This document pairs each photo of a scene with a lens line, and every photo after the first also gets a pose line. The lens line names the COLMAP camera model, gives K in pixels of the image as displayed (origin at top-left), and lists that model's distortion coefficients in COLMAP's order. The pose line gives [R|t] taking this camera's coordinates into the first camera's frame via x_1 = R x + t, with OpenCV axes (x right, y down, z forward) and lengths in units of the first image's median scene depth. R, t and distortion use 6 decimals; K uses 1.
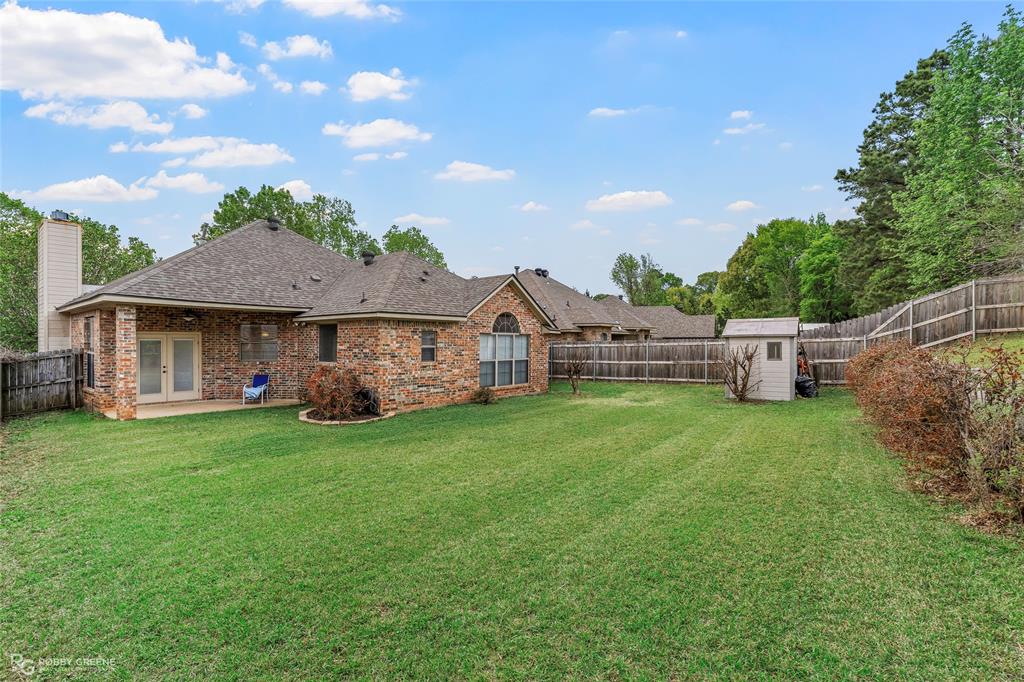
lens RADIAL K [[462.4, 0, 510.0], [0, 462.4, 337.3], [0, 0, 1]] dist [-0.000938, -0.000328]
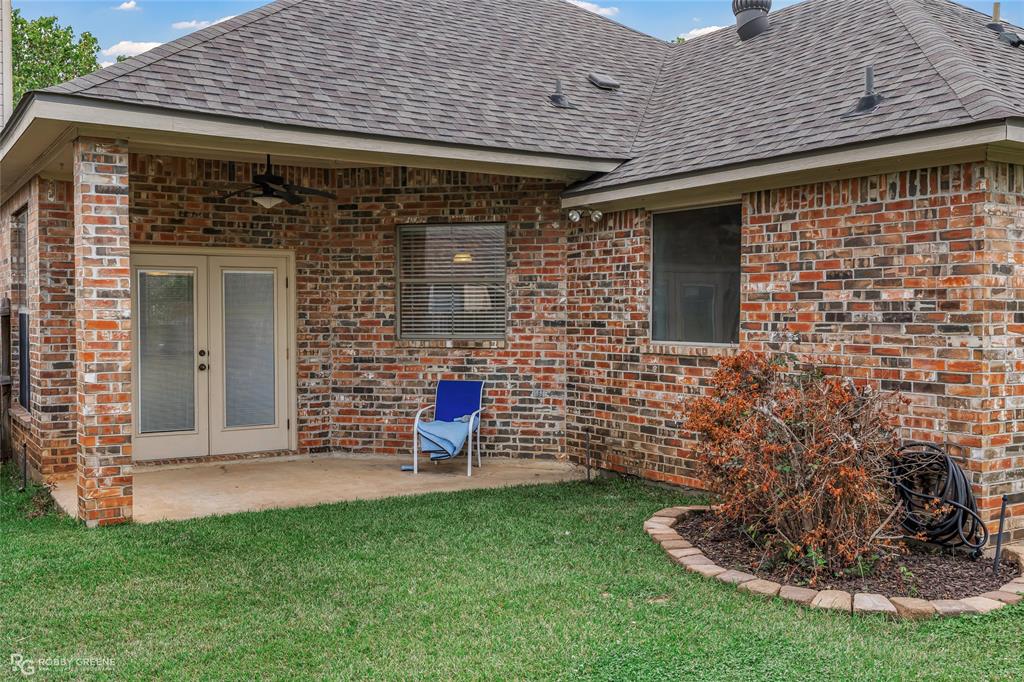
lens RADIAL K [[957.1, 0, 514.9], [0, 957.1, 317.8], [0, 0, 1]] dist [0.005252, -0.005093]
pose [[0.954659, -0.000445, -0.297700, -0.331765], [0.003567, 0.999944, 0.009944, 0.033157], [0.297679, -0.010555, 0.954608, 0.413383]]
